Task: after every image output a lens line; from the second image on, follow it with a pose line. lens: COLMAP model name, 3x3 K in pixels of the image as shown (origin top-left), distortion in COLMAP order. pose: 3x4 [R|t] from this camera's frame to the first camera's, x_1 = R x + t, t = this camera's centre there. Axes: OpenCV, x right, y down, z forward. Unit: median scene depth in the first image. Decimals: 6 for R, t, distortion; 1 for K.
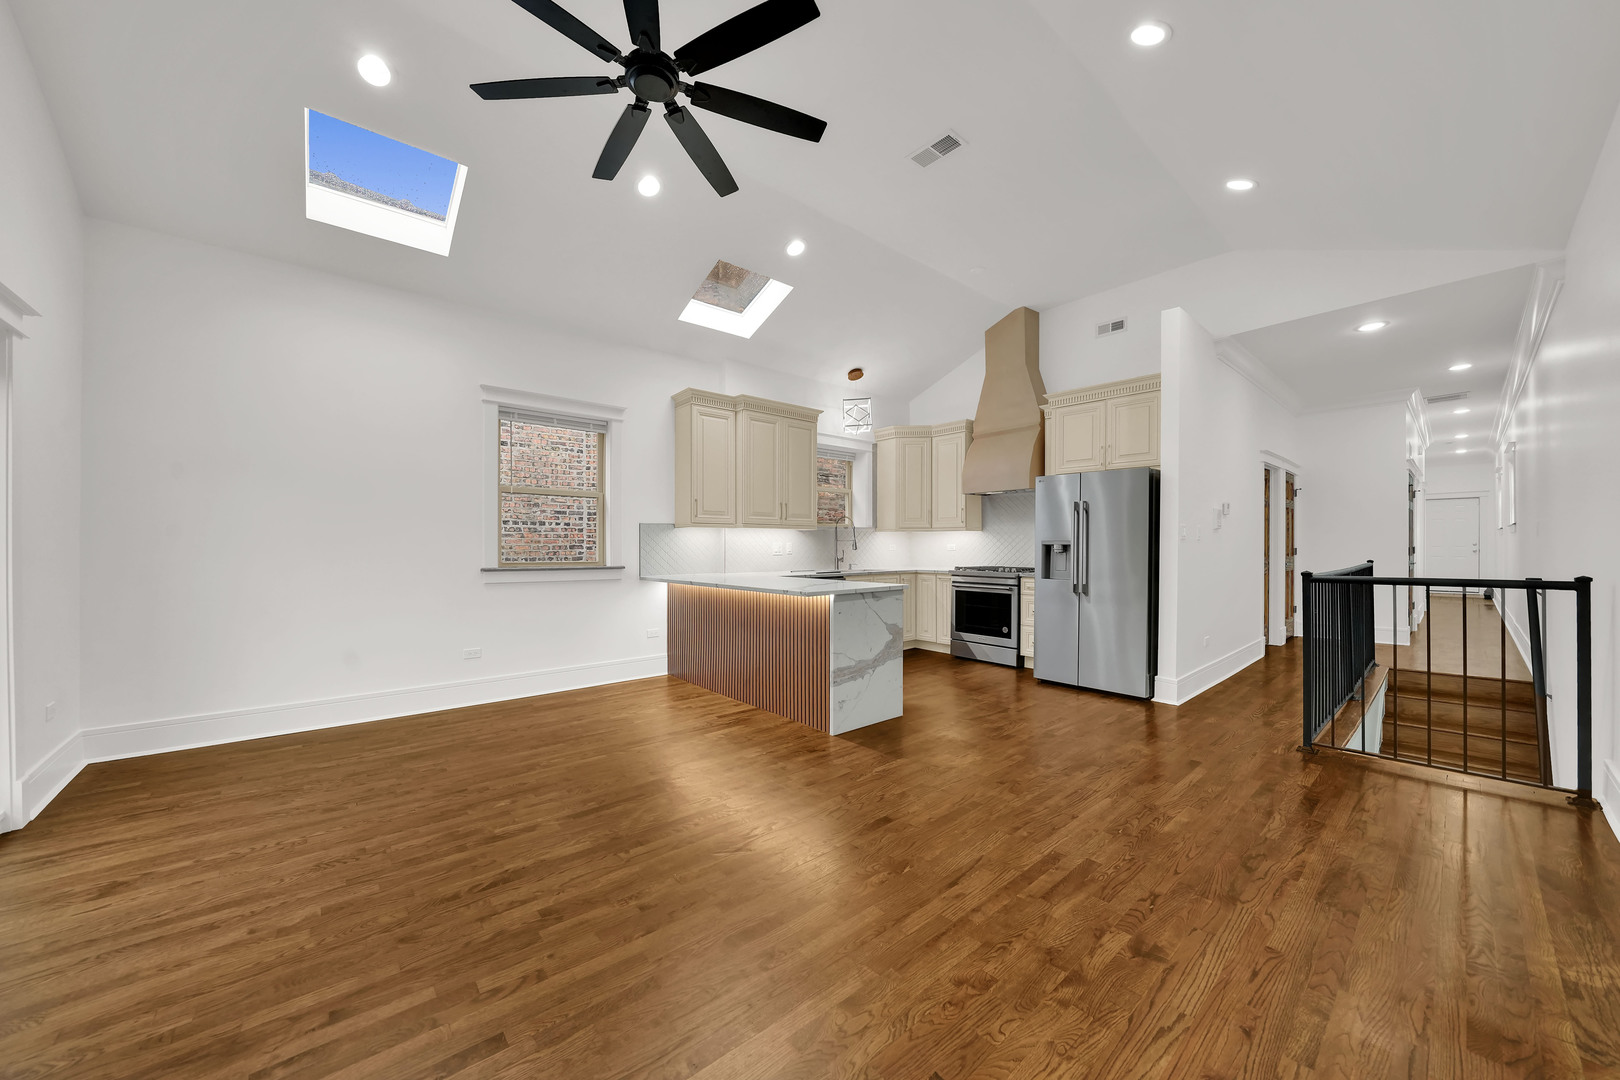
lens RADIAL K [[582.2, 0, 819.0], [0, 582.2, 542.4], [0, 0, 1]] dist [-0.019758, 0.000002]
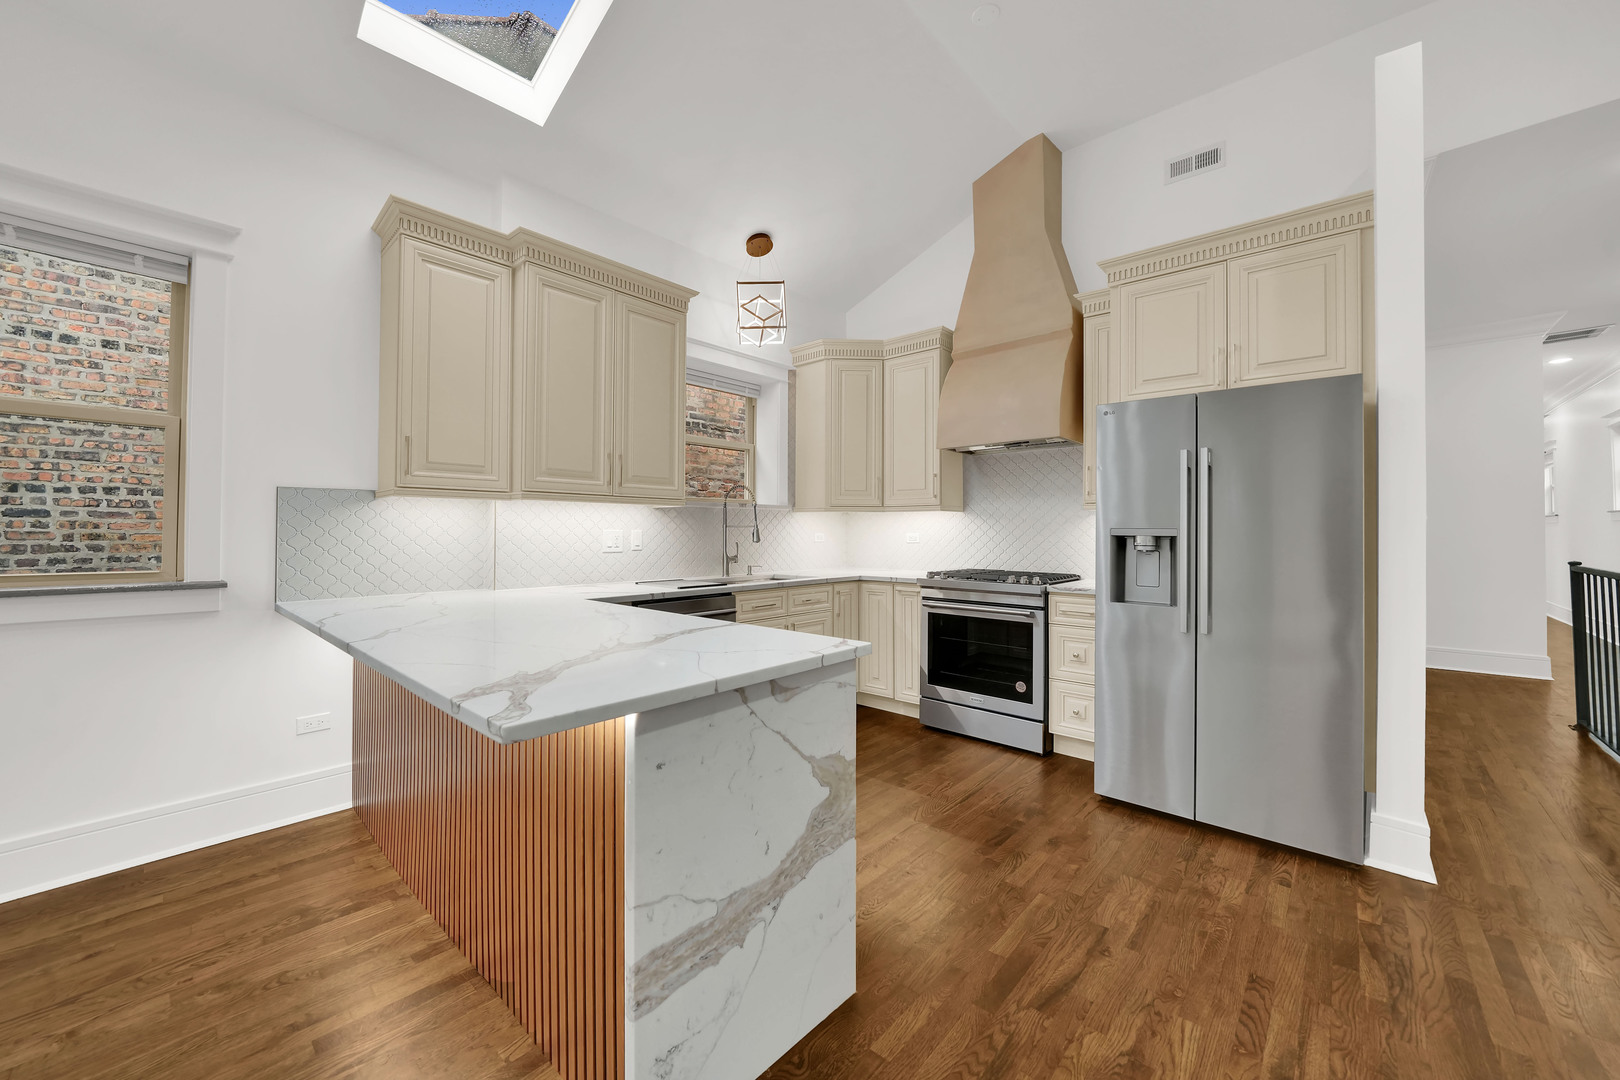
lens RADIAL K [[582.2, 0, 819.0], [0, 582.2, 542.4], [0, 0, 1]] dist [-0.019758, 0.000002]
pose [[0.991131, 0.000504, 0.132886, 0.049370], [-0.003625, 0.999723, 0.023241, -0.001044], [-0.132837, -0.023516, 0.990859, 0.443124]]
